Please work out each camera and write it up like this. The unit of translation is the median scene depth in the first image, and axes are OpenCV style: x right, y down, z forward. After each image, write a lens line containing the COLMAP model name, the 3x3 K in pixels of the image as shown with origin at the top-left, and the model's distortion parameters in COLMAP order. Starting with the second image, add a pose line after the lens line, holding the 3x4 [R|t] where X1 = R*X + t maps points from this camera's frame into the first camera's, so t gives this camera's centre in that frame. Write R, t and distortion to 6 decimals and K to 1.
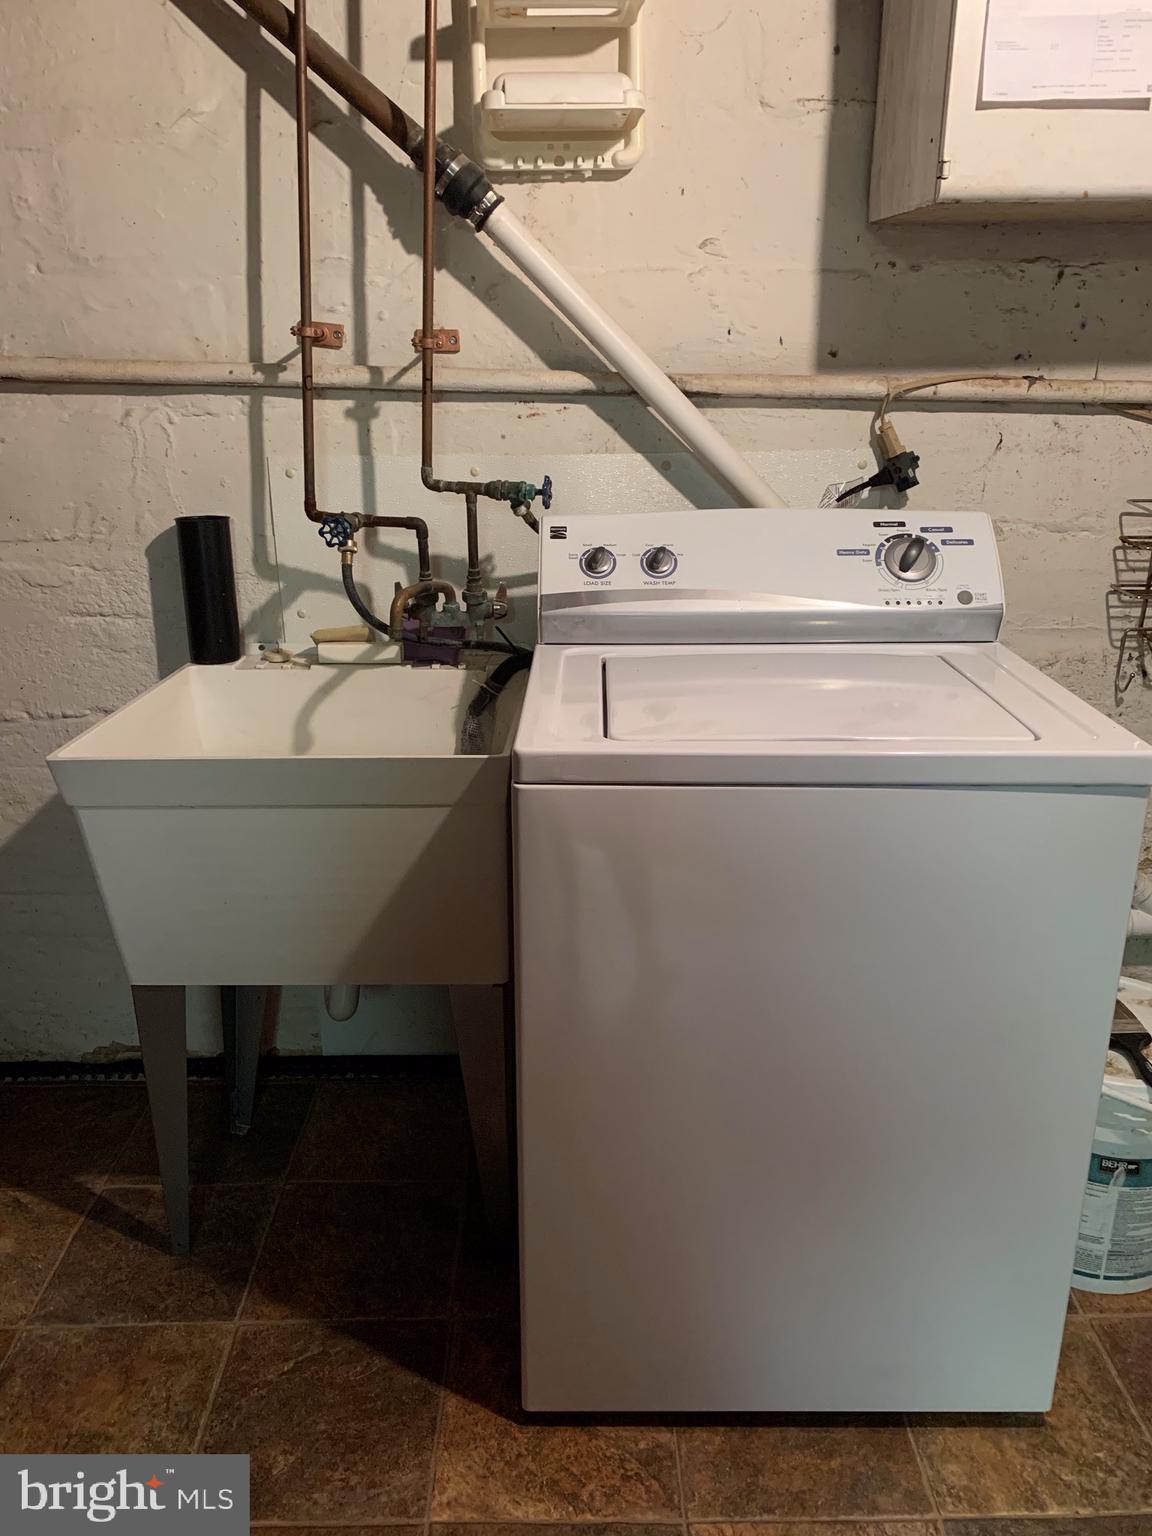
lens RADIAL K [[1184.2, 0, 578.5], [0, 1184.2, 764.9], [0, 0, 1]] dist [0.078436, -0.132491]
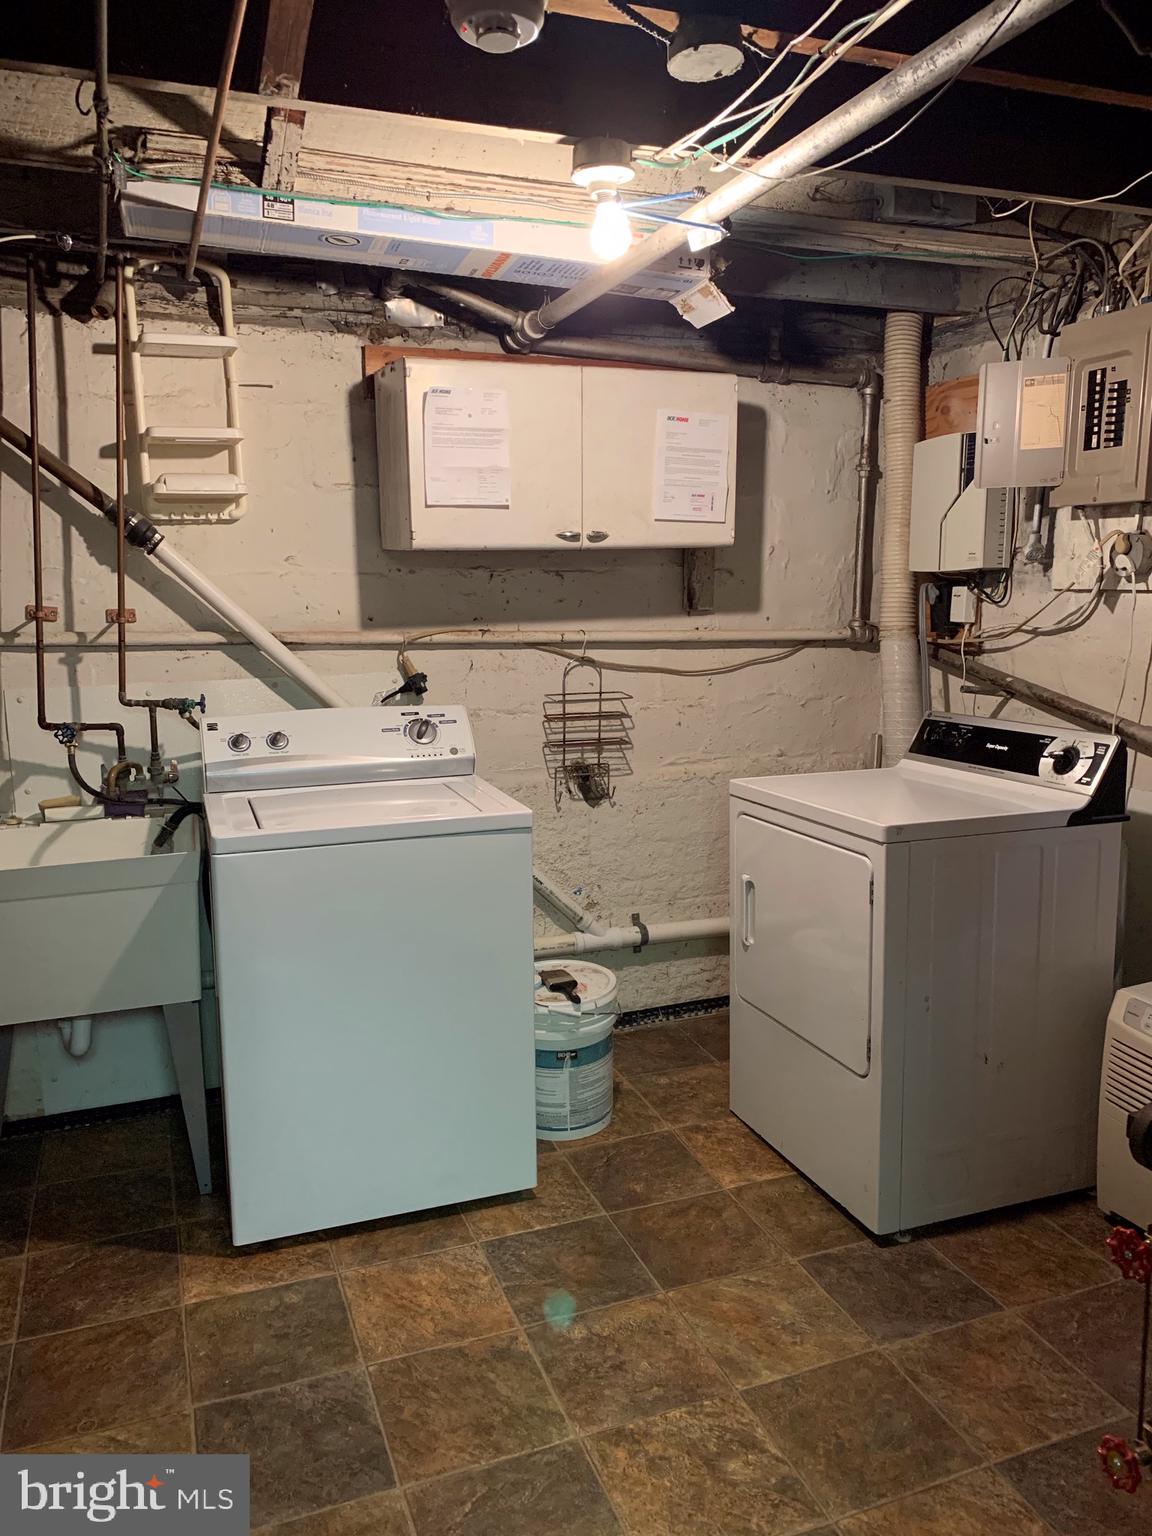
lens RADIAL K [[1184.2, 0, 578.5], [0, 1184.2, 764.9], [0, 0, 1]] dist [0.078436, -0.132491]
pose [[0.941043, -0.061747, 0.332605, -0.089840], [0.116075, 0.982448, -0.146024, 0.152462], [-0.317750, 0.176022, 0.931693, -0.677121]]
